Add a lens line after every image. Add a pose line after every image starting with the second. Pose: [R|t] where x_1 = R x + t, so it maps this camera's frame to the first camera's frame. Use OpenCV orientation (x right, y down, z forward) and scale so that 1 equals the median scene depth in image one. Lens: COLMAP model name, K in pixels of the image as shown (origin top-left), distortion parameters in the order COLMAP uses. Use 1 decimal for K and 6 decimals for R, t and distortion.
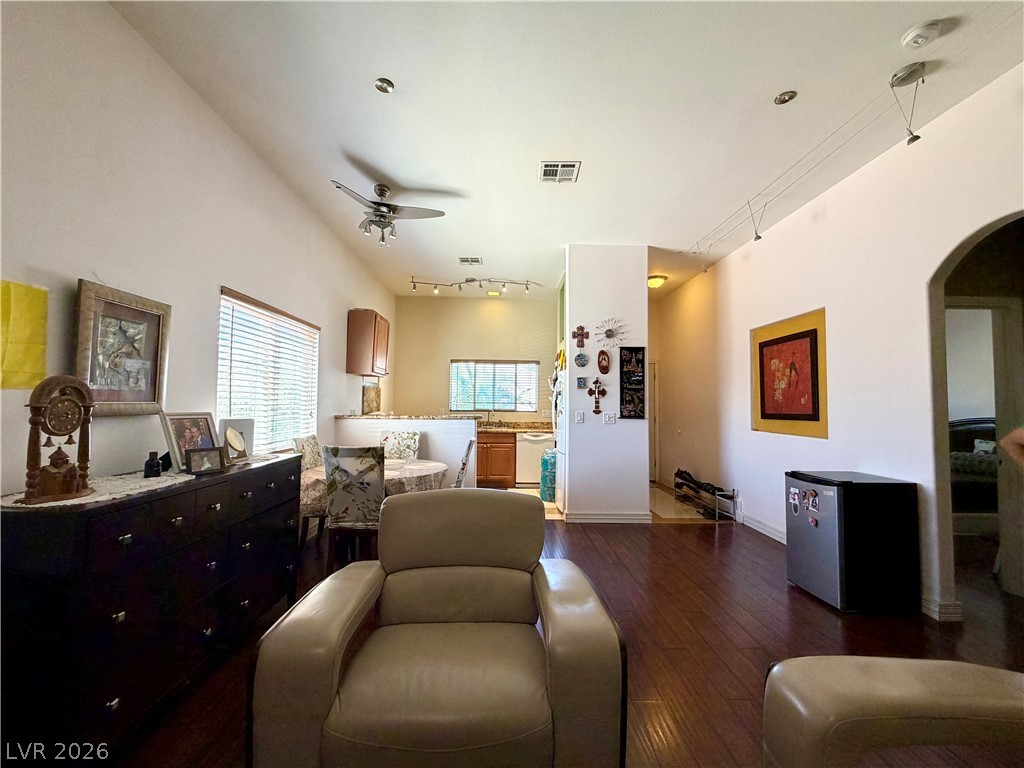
lens RADIAL K [[416.8, 0, 512.0], [0, 416.8, 384.0], [0, 0, 1]] dist [0.000073, -0.000015]
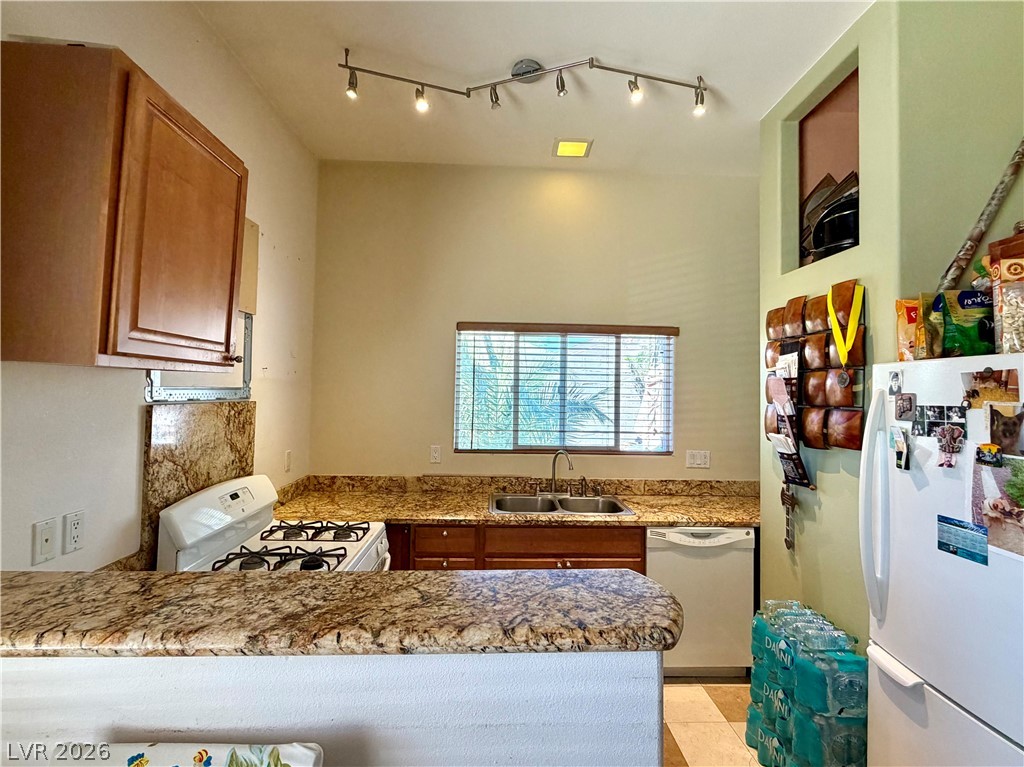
lens RADIAL K [[501.3, 0, 514.7], [0, 501.3, 376.0], [0, 0, 1]] dist [0.005282, 0.000619]
pose [[0.999946, 0.007060, 0.007611, -0.096004], [-0.007164, 0.999880, 0.013714, -0.014201], [-0.007513, -0.013768, 0.999877, 0.522882]]
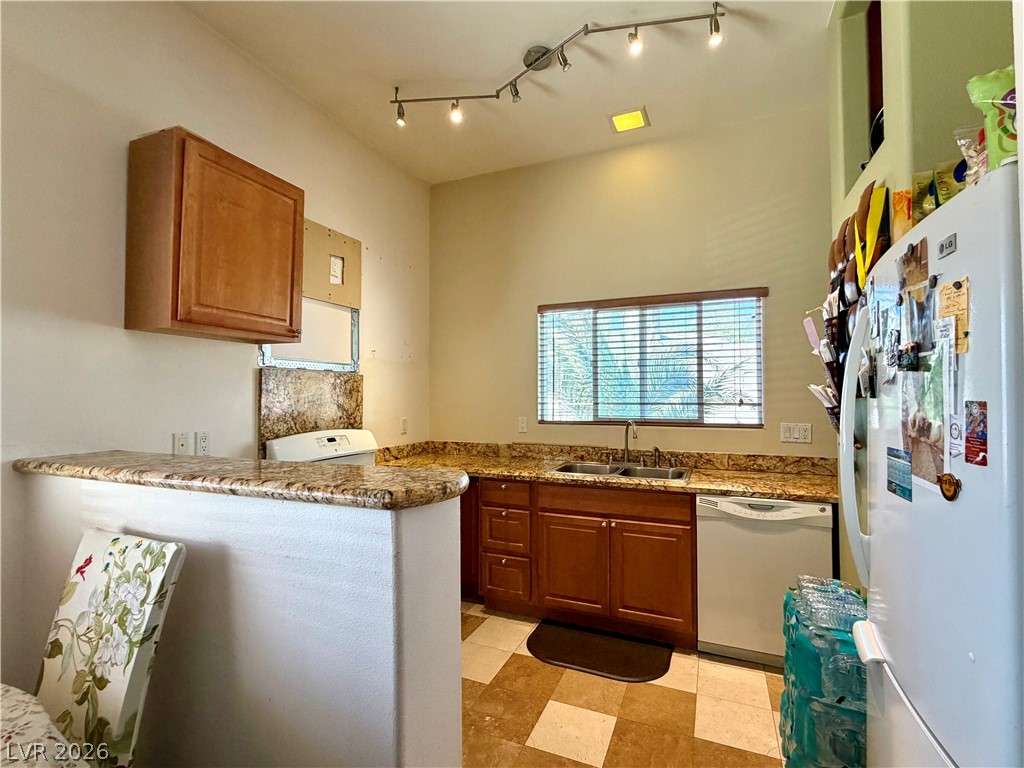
lens RADIAL K [[472.4, 0, 512.0], [0, 472.4, 384.0], [0, 0, 1]] dist [0.004467, 0.000357]
pose [[0.907586, -0.024134, -0.419172, 0.034882], [0.030895, 0.999479, 0.009348, 0.018736], [0.418728, -0.021434, 0.907858, 0.537374]]
